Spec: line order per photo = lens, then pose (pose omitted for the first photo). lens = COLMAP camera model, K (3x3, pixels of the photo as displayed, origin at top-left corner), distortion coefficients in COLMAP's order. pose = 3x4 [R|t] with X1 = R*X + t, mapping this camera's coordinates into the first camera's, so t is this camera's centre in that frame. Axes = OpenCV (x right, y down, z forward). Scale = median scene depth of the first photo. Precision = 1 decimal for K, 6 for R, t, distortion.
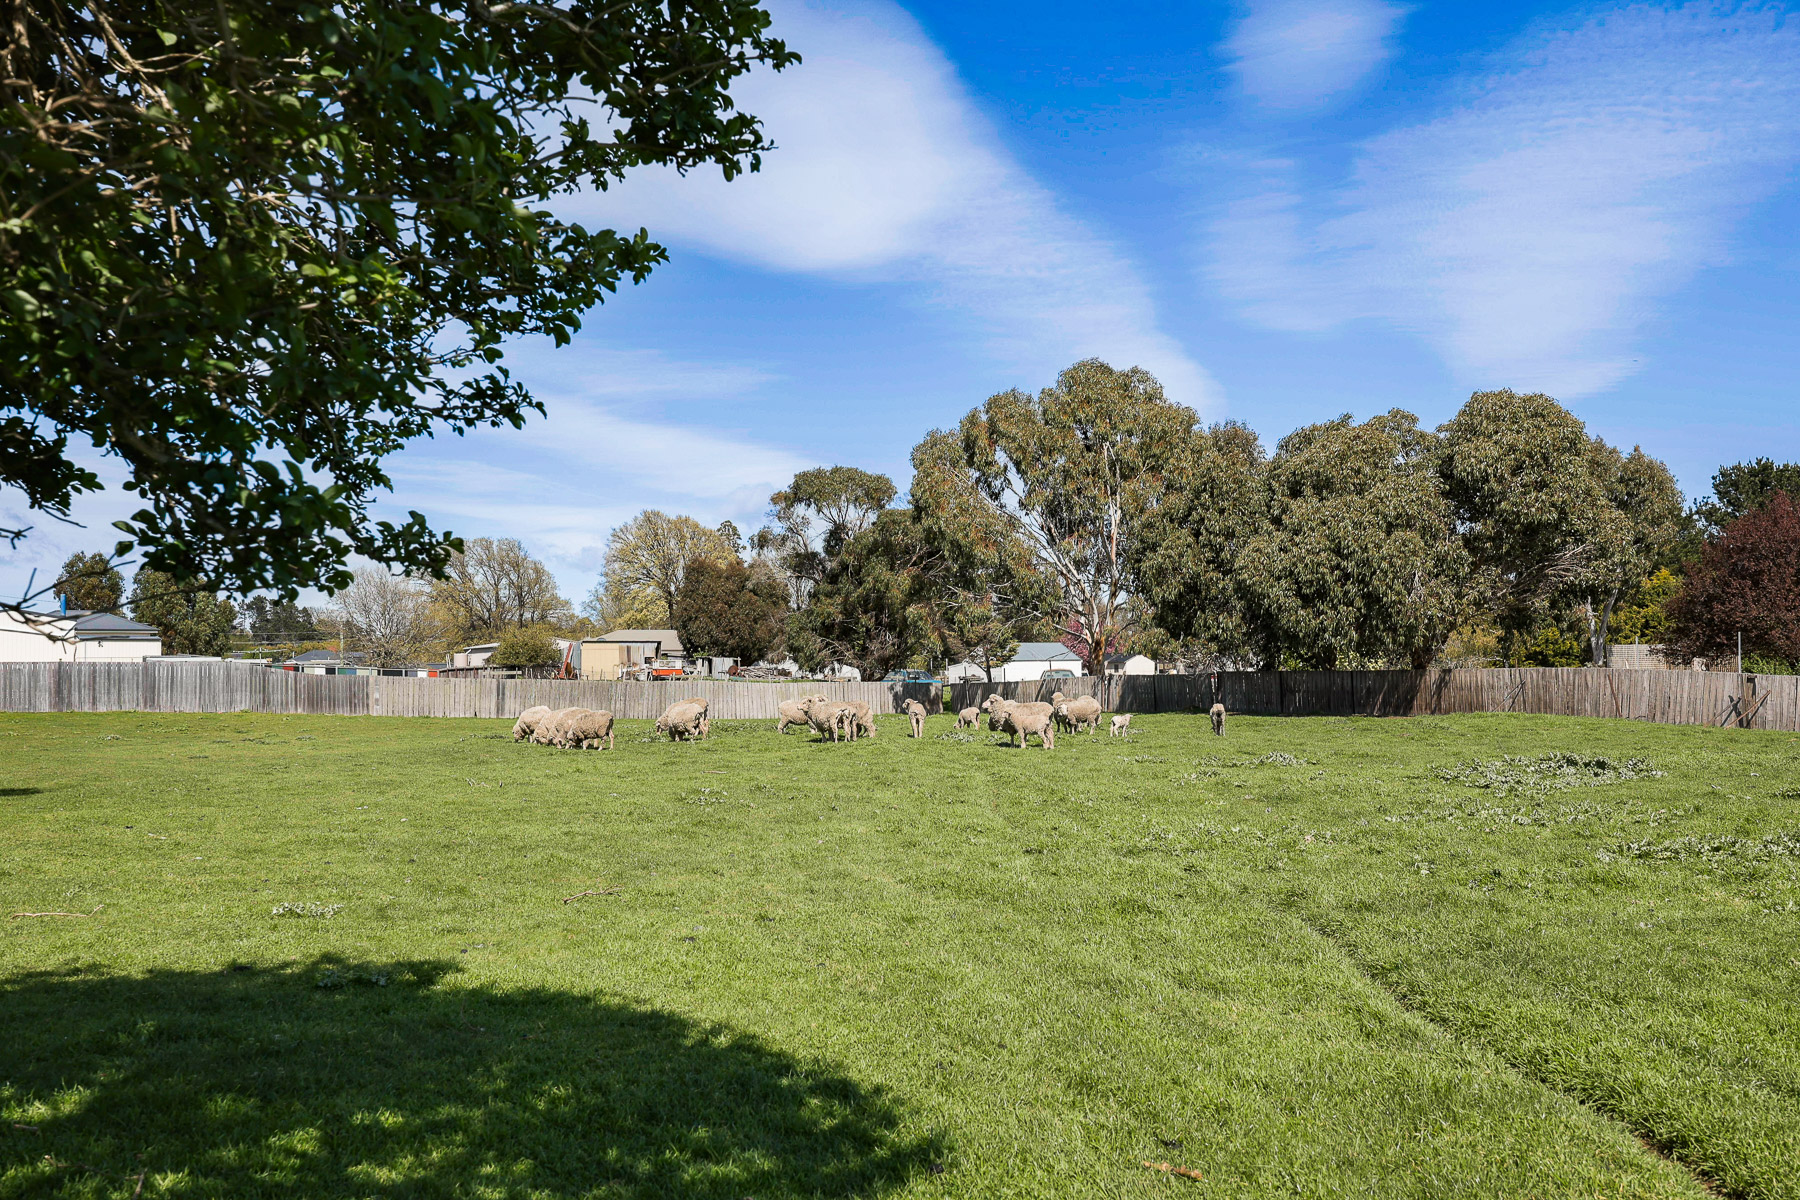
lens RADIAL K [[1722.8, 0, 893.3], [0, 1722.8, 605.7], [0, 0, 1]] dist [-0.010567, 0.000000]
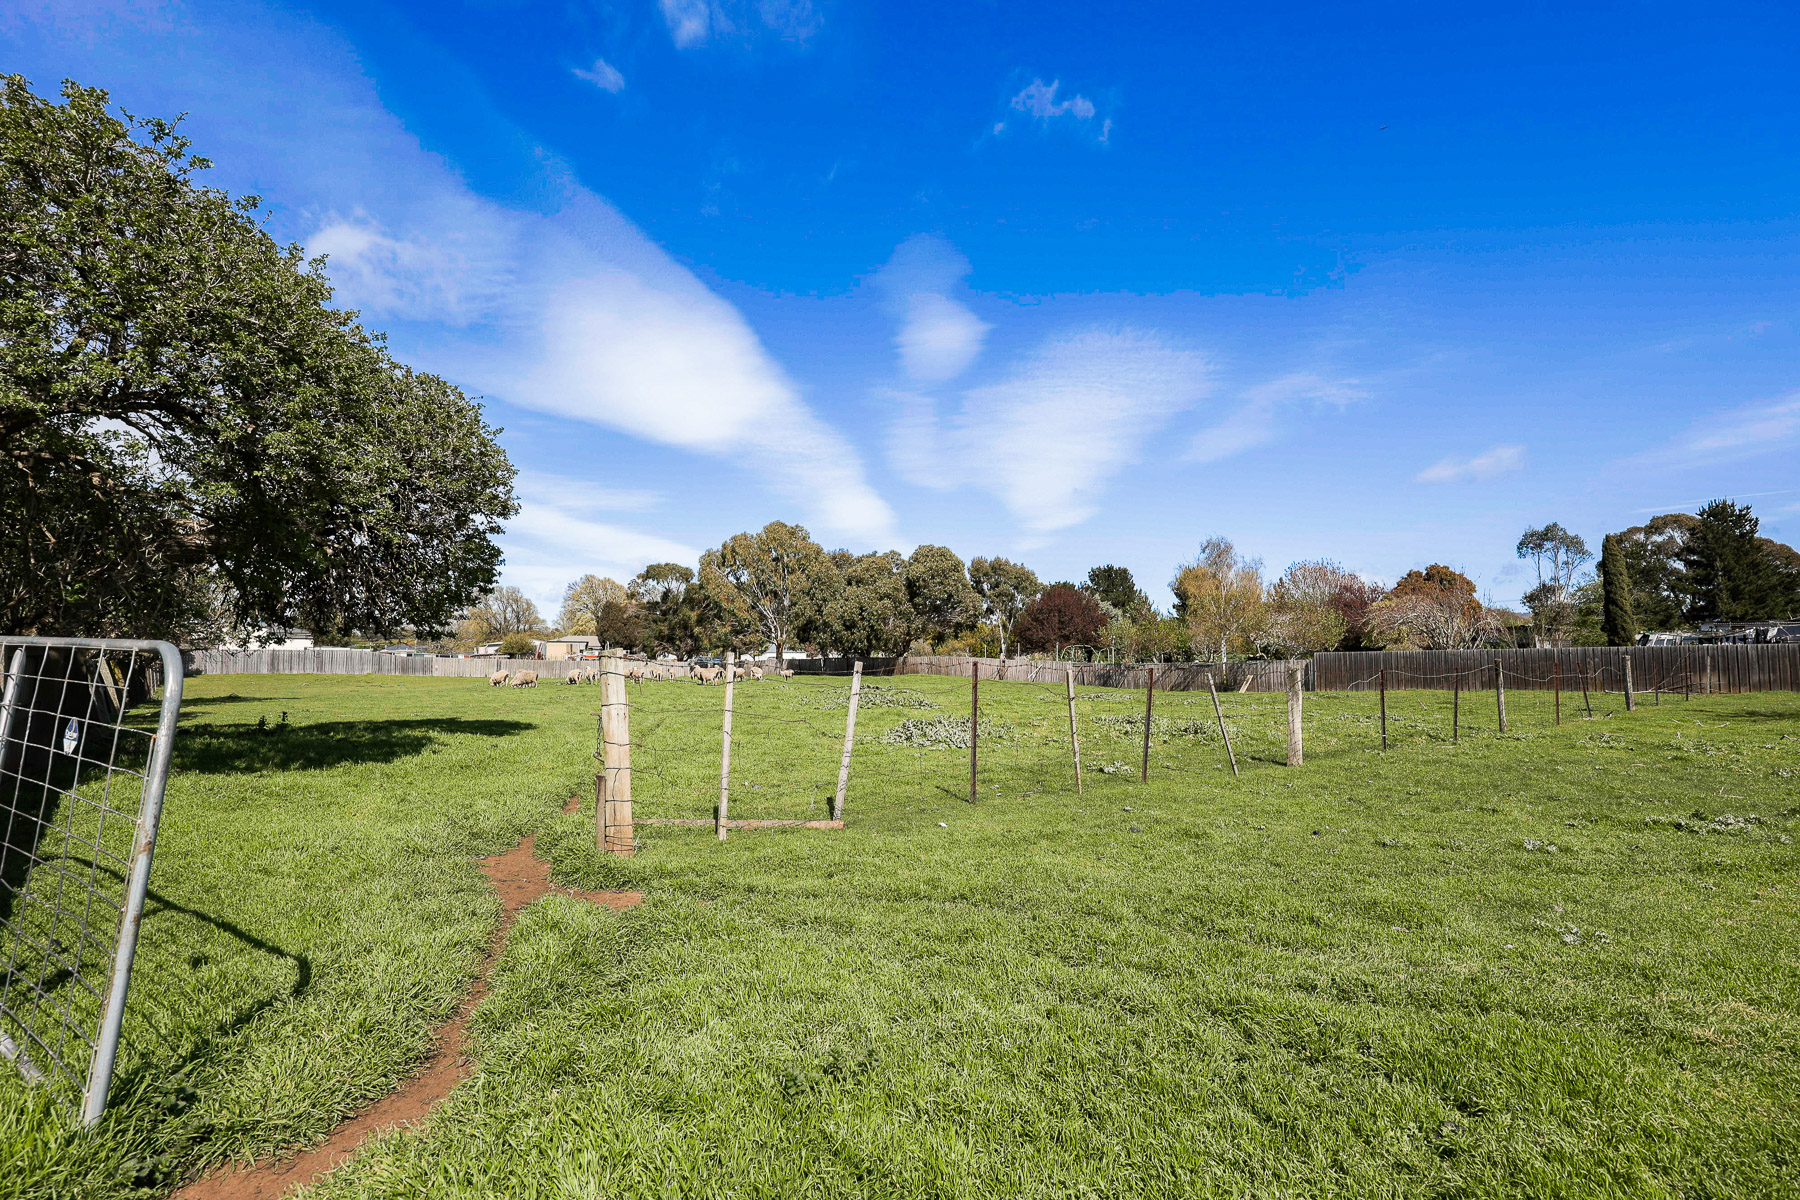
lens RADIAL K [[895.4, 0, 894.5], [0, 895.4, 669.2], [0, 0, 1]] dist [0.025641, -0.000099]
pose [[0.983521, 0.003865, 0.180750, 0.052335], [-0.012871, 0.998731, 0.048681, -0.005867], [-0.180333, -0.050205, 0.982324, -0.192301]]
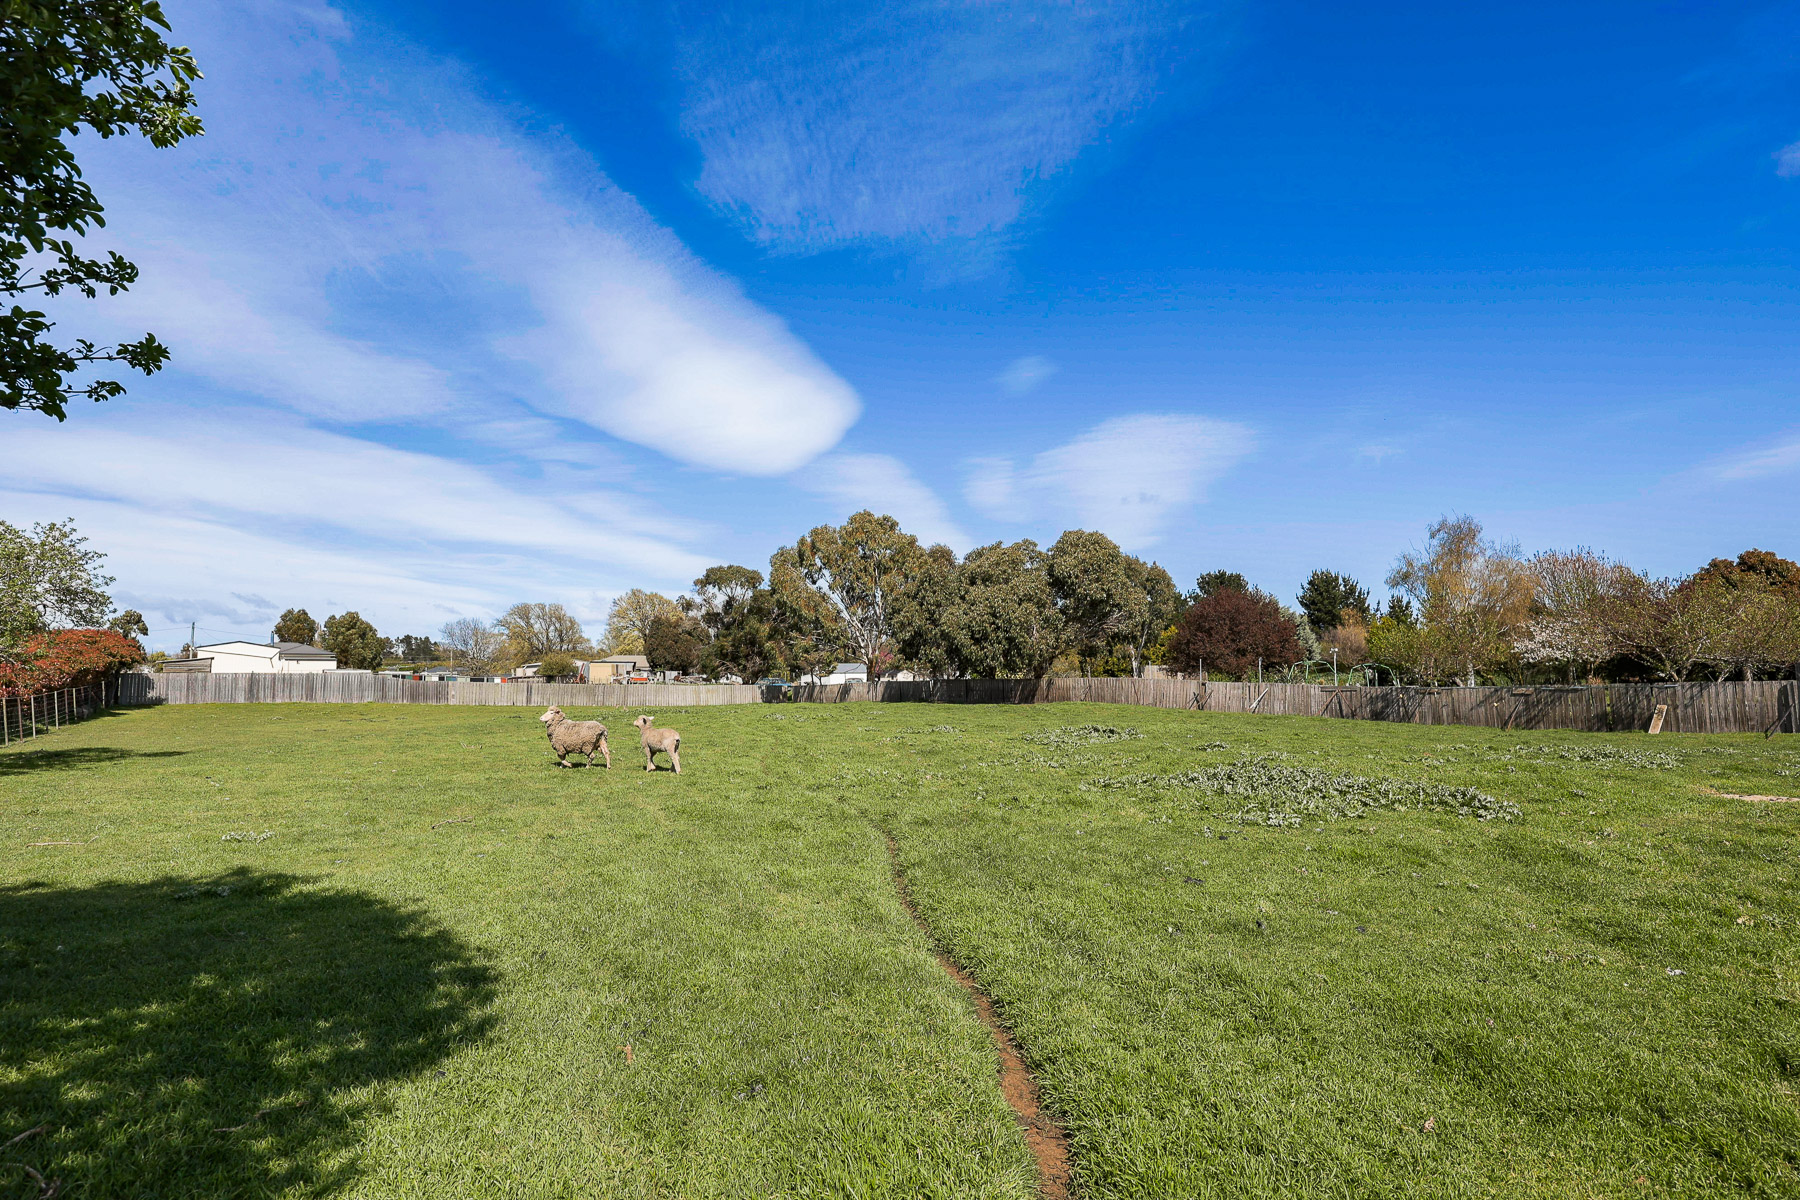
lens RADIAL K [[928.4, 0, 901.3], [0, 928.4, 593.9], [0, 0, 1]] dist [-0.002265, -0.001127]
pose [[0.991337, 0.013207, 0.130680, 0.020490], [-0.006238, 0.998543, -0.053594, 0.000385], [-0.131198, 0.052315, 0.989975, 0.015862]]
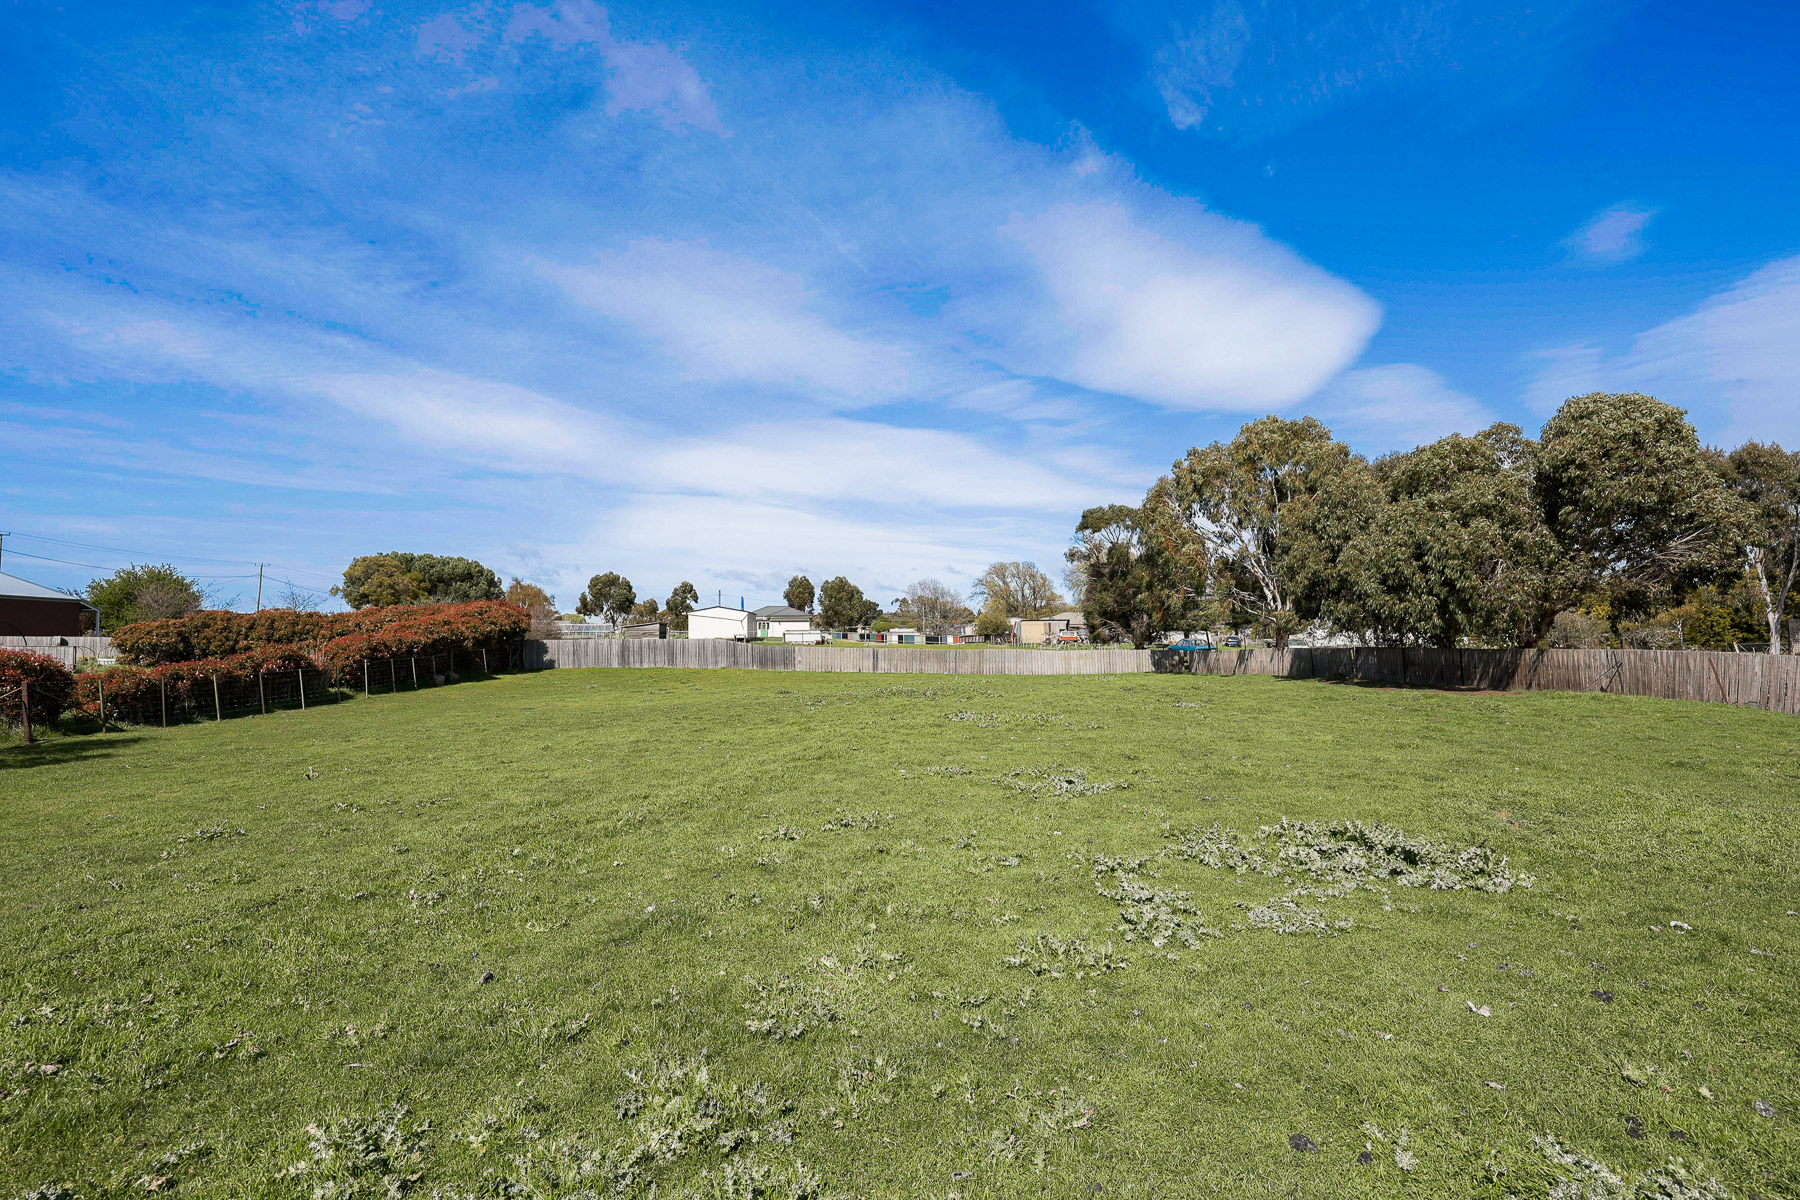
lens RADIAL K [[928.4, 0, 896.4], [0, 928.4, 603.7], [0, 0, 1]] dist [-0.002265, -0.001127]
pose [[0.916134, -0.015316, -0.400580, 0.132539], [0.018070, 0.999832, 0.003099, -0.001140], [0.400465, -0.010077, 0.916256, 0.214315]]
